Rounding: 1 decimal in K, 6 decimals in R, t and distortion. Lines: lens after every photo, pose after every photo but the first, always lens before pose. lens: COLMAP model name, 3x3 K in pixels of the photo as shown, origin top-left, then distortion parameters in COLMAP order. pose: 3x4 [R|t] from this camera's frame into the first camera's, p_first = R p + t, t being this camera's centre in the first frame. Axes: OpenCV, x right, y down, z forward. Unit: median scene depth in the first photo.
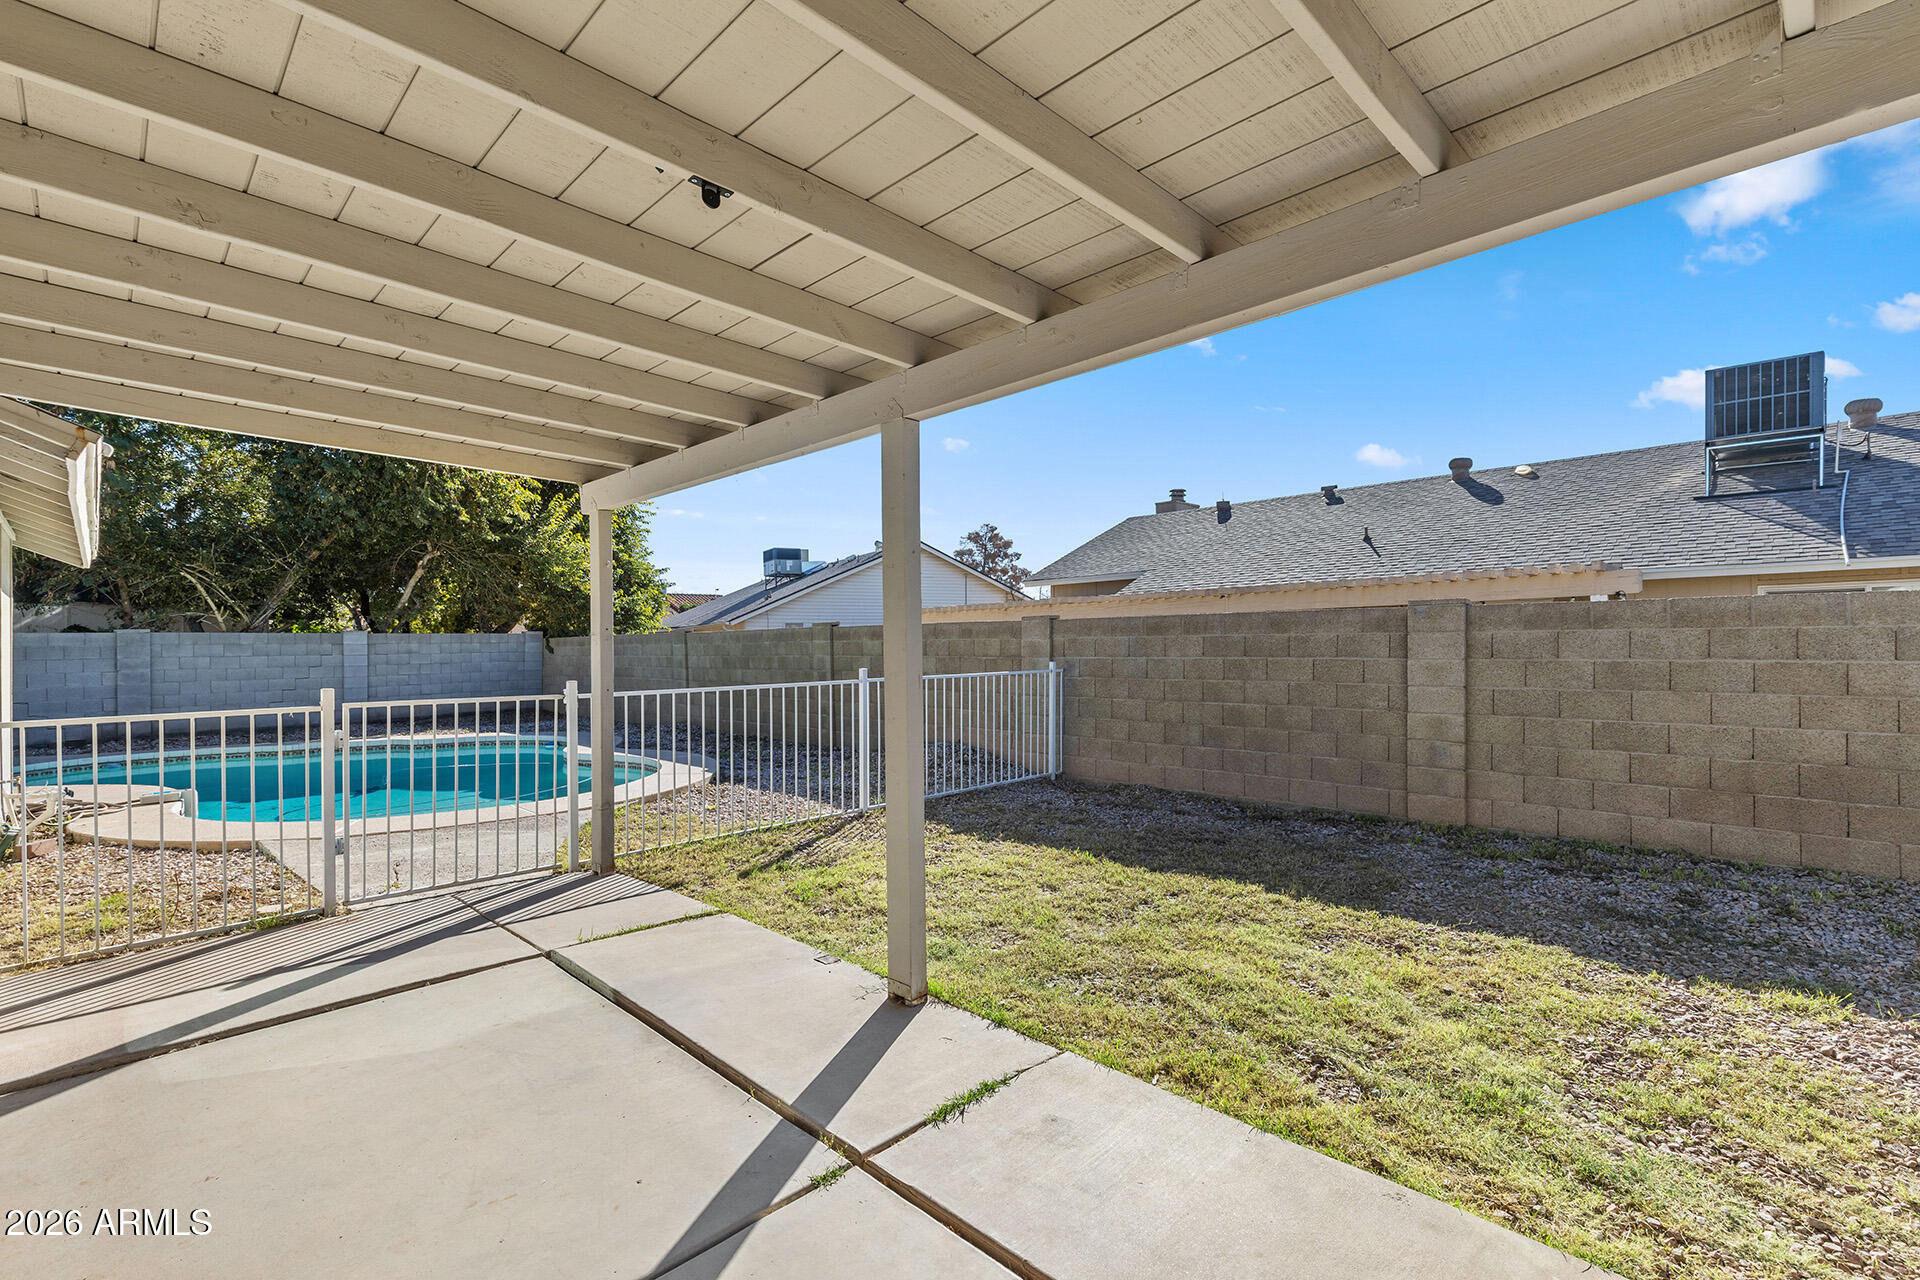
lens RADIAL K [[881.3, 0, 964.4], [0, 881.3, 644.5], [0, 0, 1]] dist [0.009506, -0.003073]
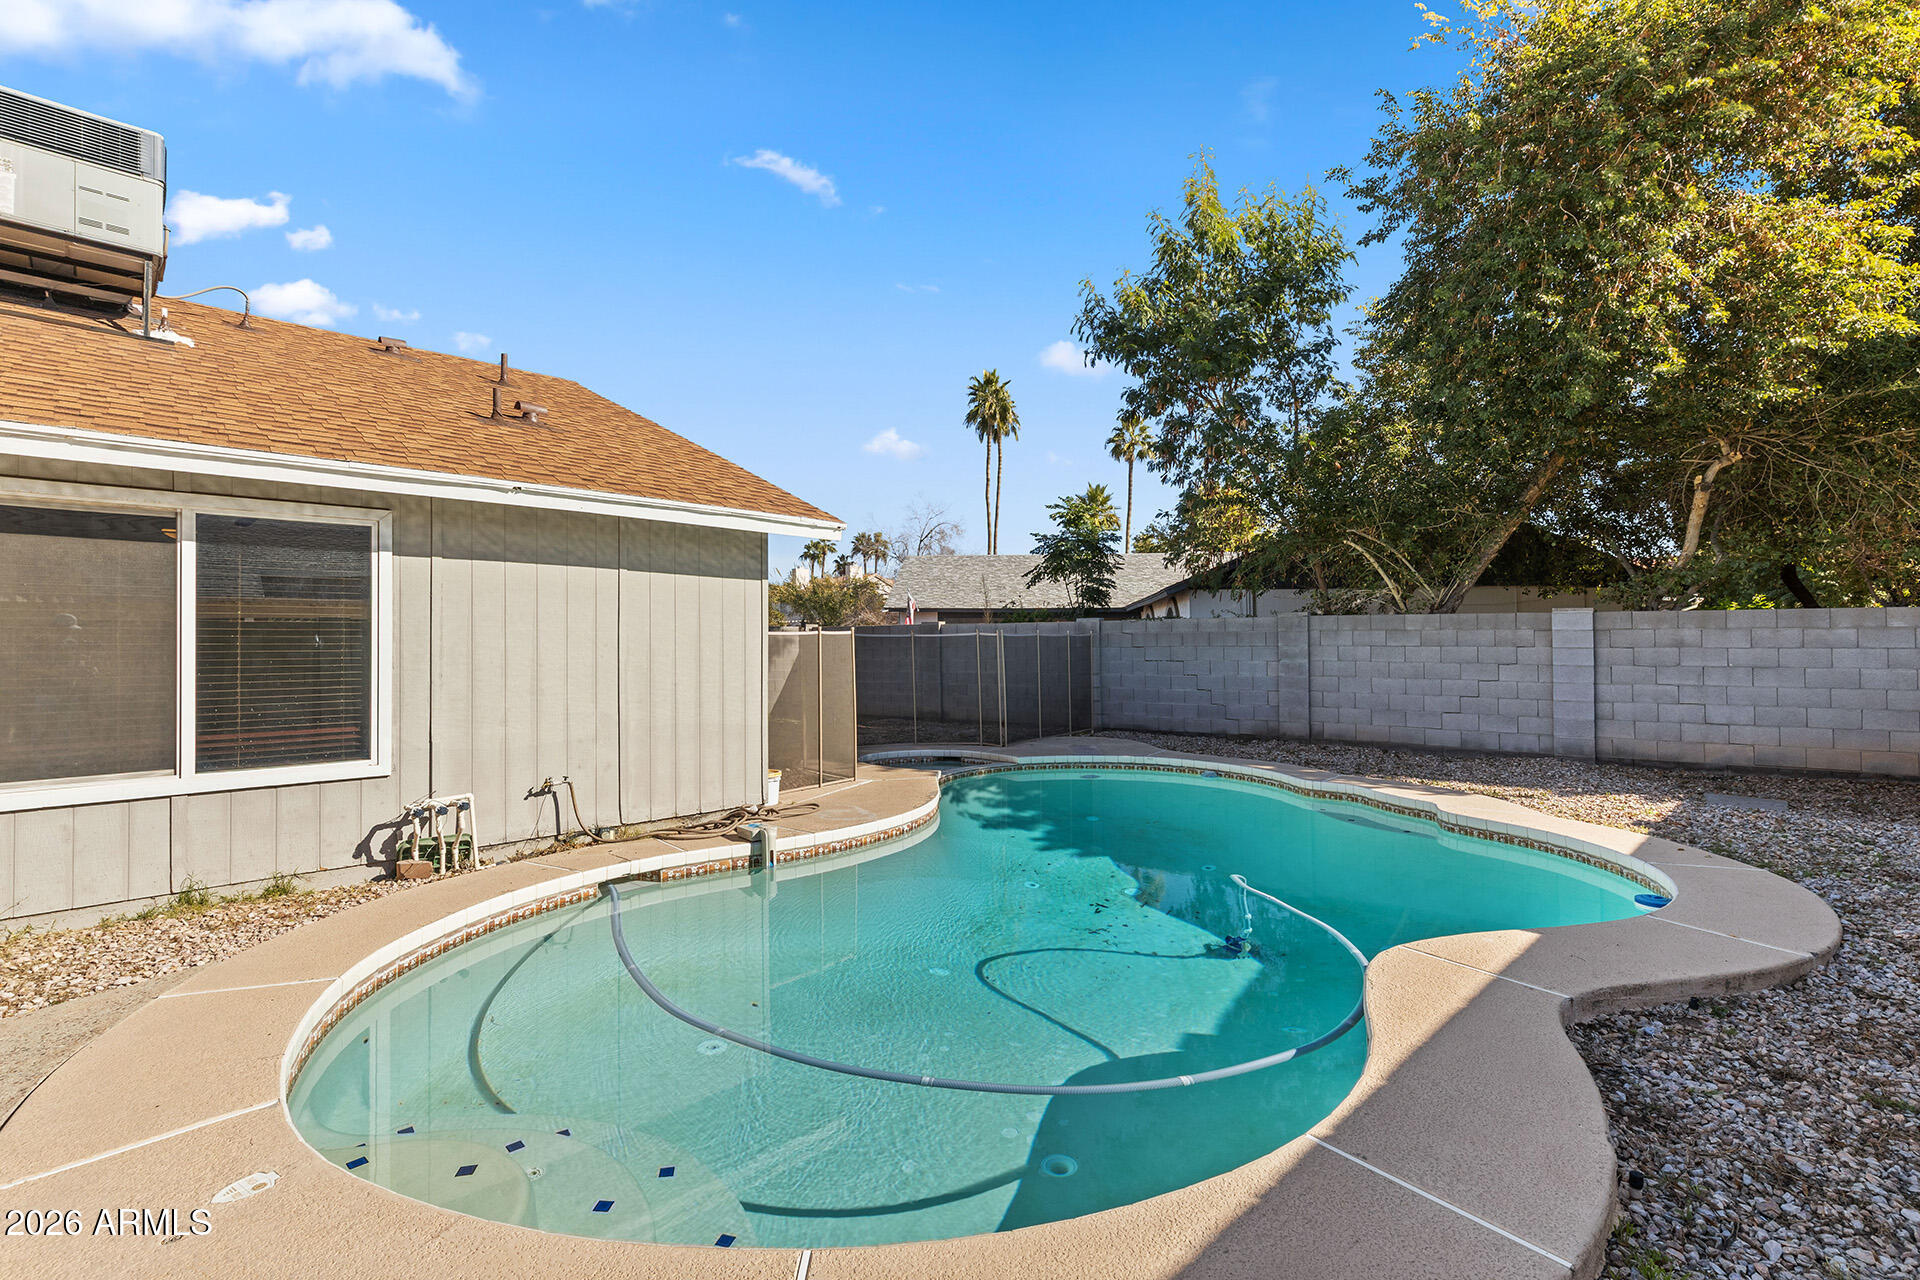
lens RADIAL K [[881.3, 0, 975.2], [0, 881.3, 634.4], [0, 0, 1]] dist [0.009506, -0.003073]
pose [[-0.048457, 0.004313, -0.998816, -0.061516], [-0.002980, 0.999986, 0.004463, 0.001090], [0.998821, 0.003193, -0.048444, 0.637042]]
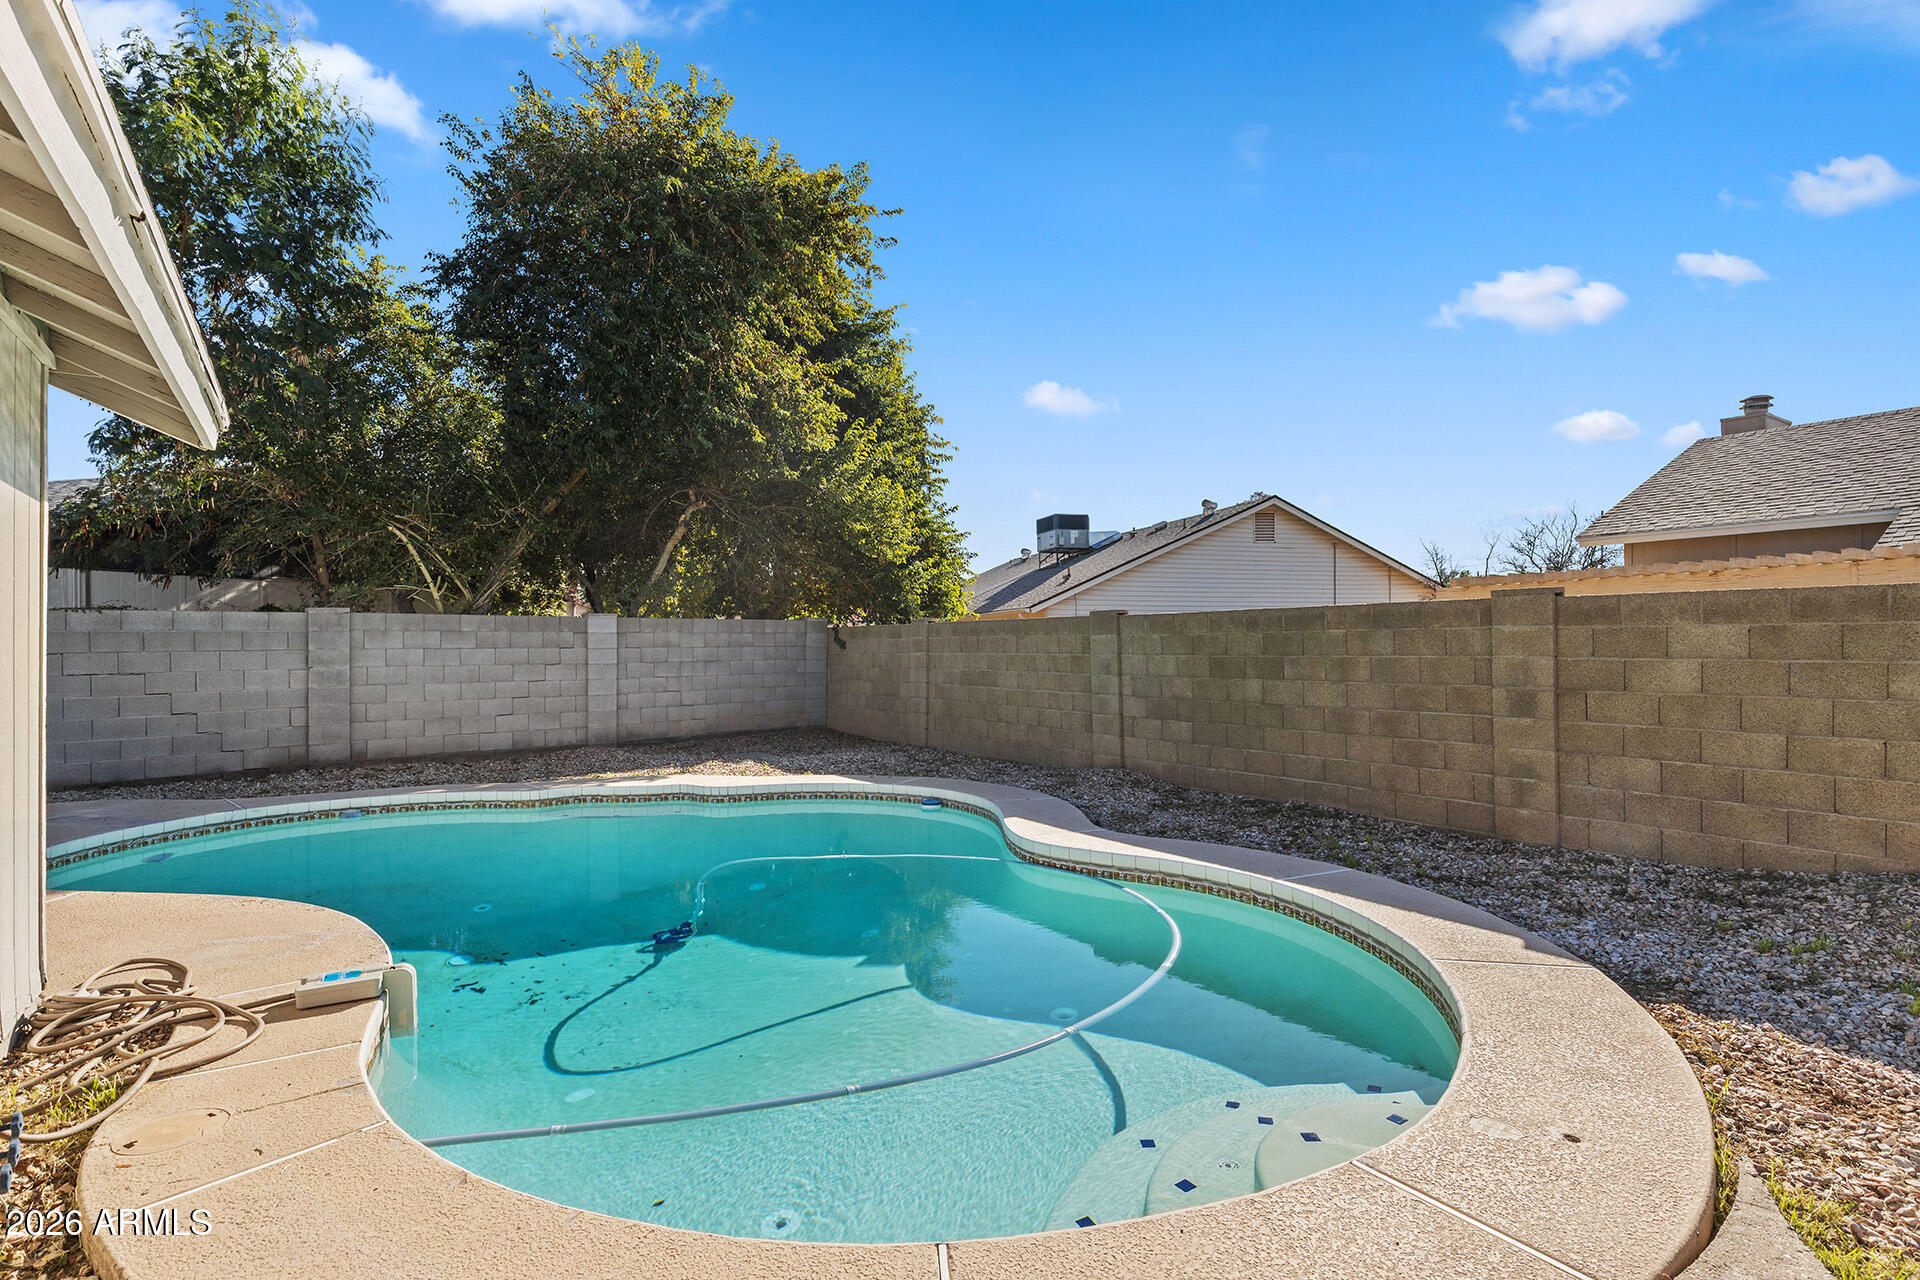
lens RADIAL K [[1012.2, 0, 959.0], [0, 1012.2, 642.9], [0, 0, 1]] dist [-0.000494, 0.000000]
pose [[0.977544, 0.008128, -0.210574, -0.253594], [-0.008259, 0.999966, 0.000262, 0.005124], [0.210569, 0.001483, 0.977578, 0.289283]]
